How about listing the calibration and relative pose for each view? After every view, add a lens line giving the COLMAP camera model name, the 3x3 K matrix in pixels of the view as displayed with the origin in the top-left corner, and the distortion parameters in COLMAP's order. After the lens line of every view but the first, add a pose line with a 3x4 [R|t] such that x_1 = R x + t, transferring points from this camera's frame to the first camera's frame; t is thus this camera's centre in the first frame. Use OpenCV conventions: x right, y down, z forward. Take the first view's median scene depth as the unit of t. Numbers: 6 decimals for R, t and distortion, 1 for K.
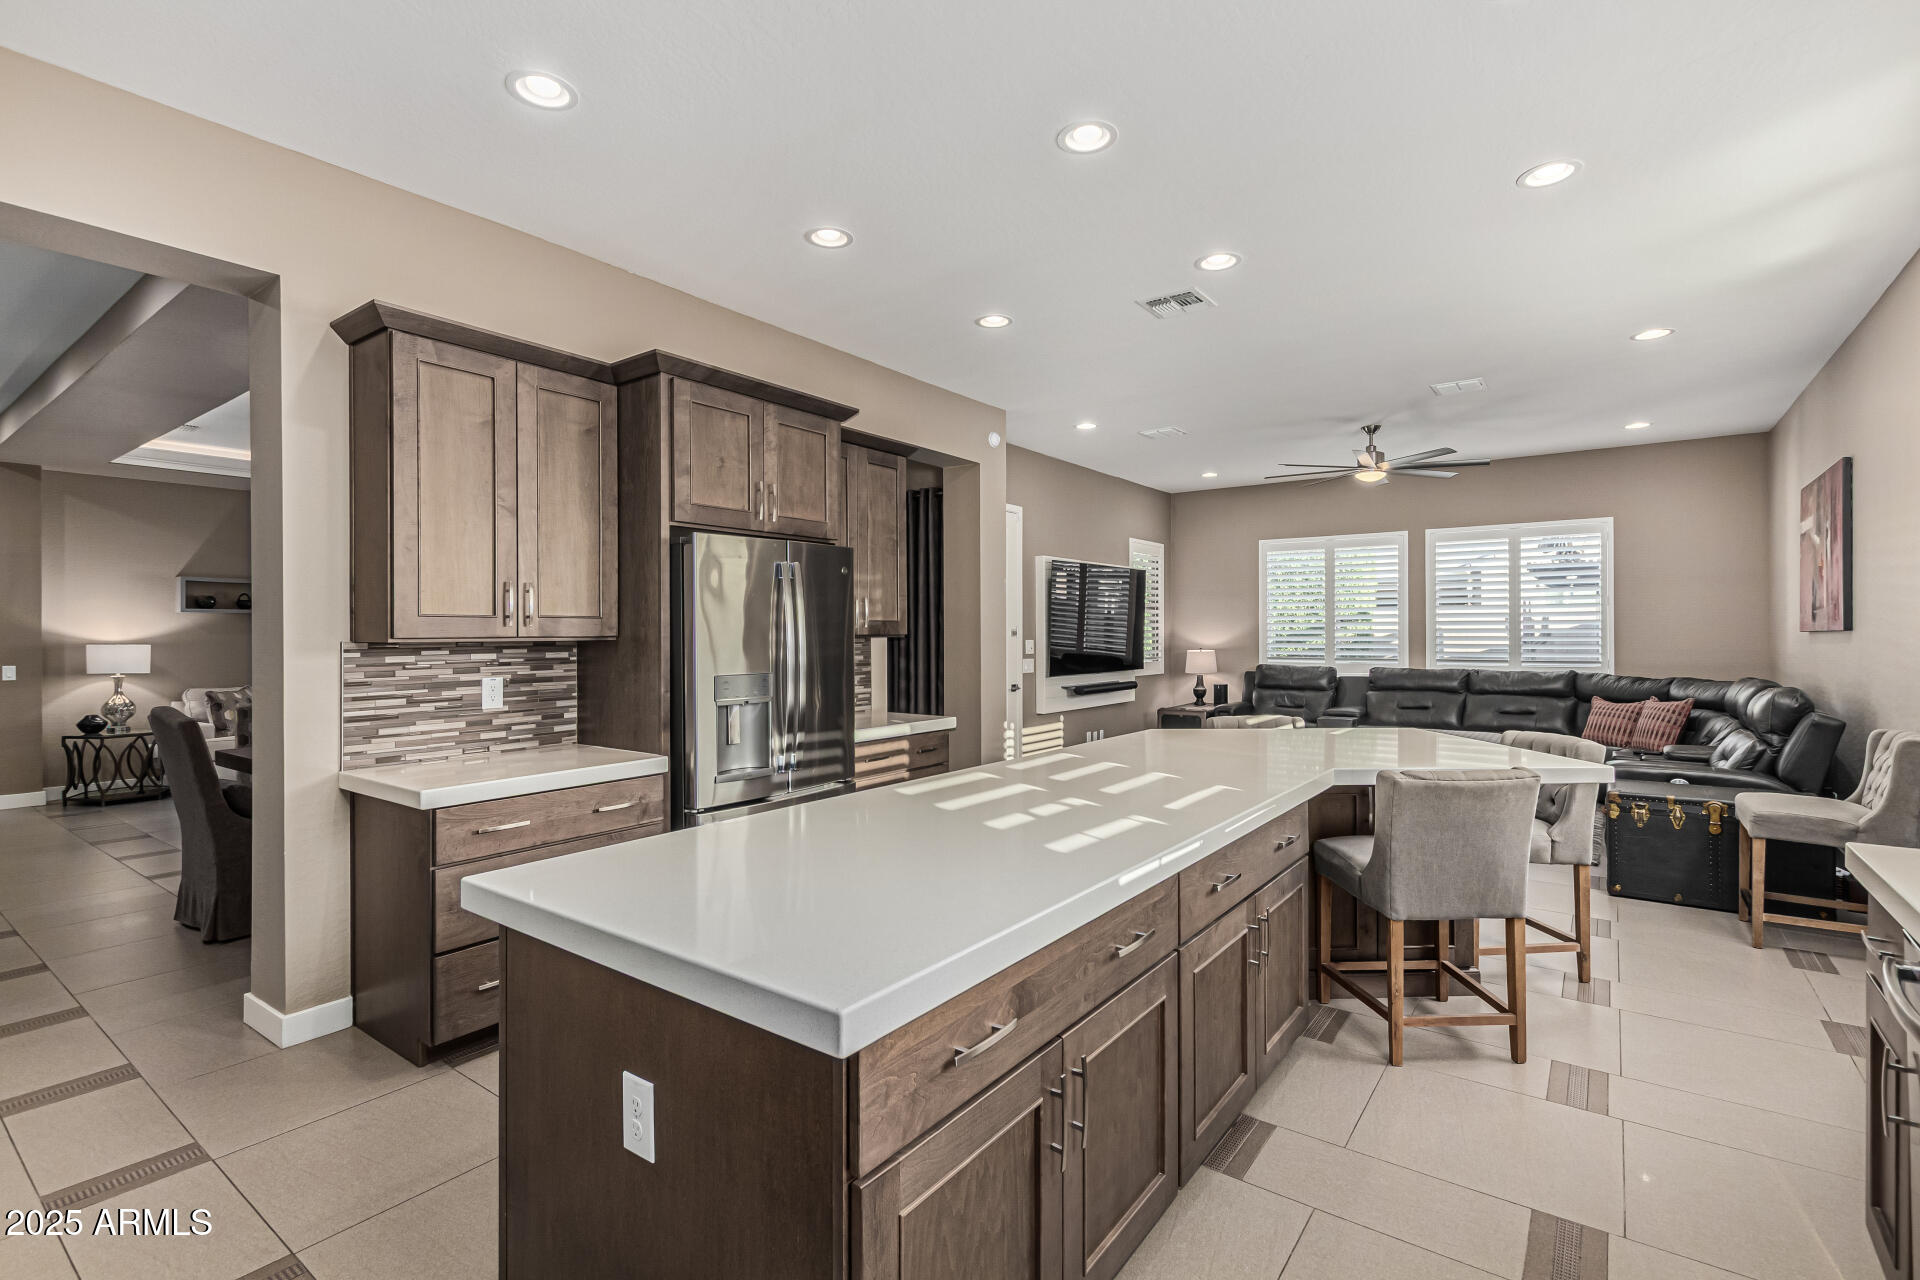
lens RADIAL K [[870.2, 0, 982.0], [0, 870.2, 632.7], [0, 0, 1]] dist [-0.000790, 0.000013]
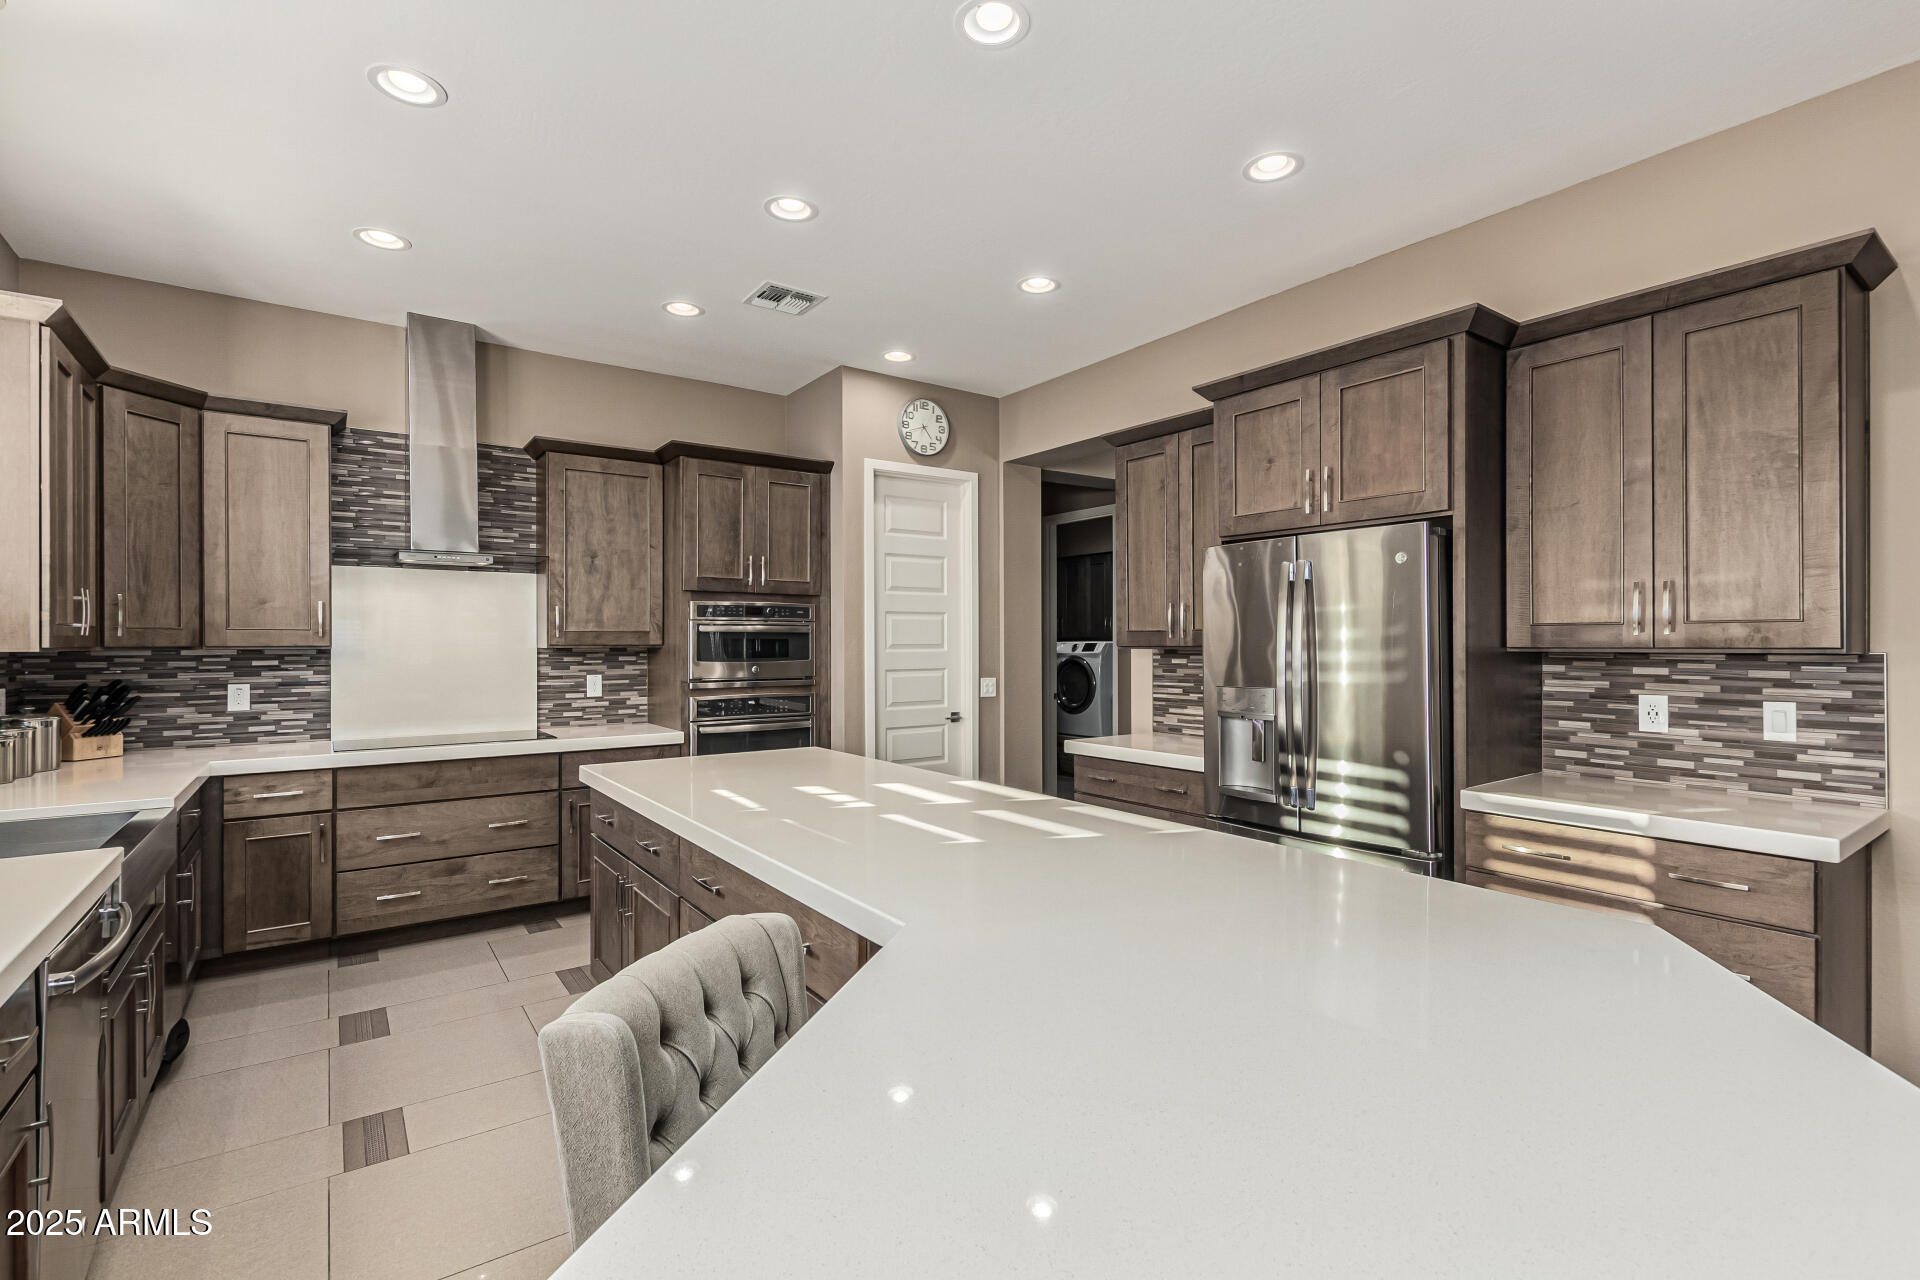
lens RADIAL K [[870.2, 0, 982.0], [0, 870.2, 632.7], [0, 0, 1]] dist [-0.000790, 0.000013]
pose [[-0.270767, -0.013877, -0.962545, 0.911056], [0.000479, 0.999894, -0.014550, 0.005536], [0.962645, -0.004401, -0.270732, 1.229886]]
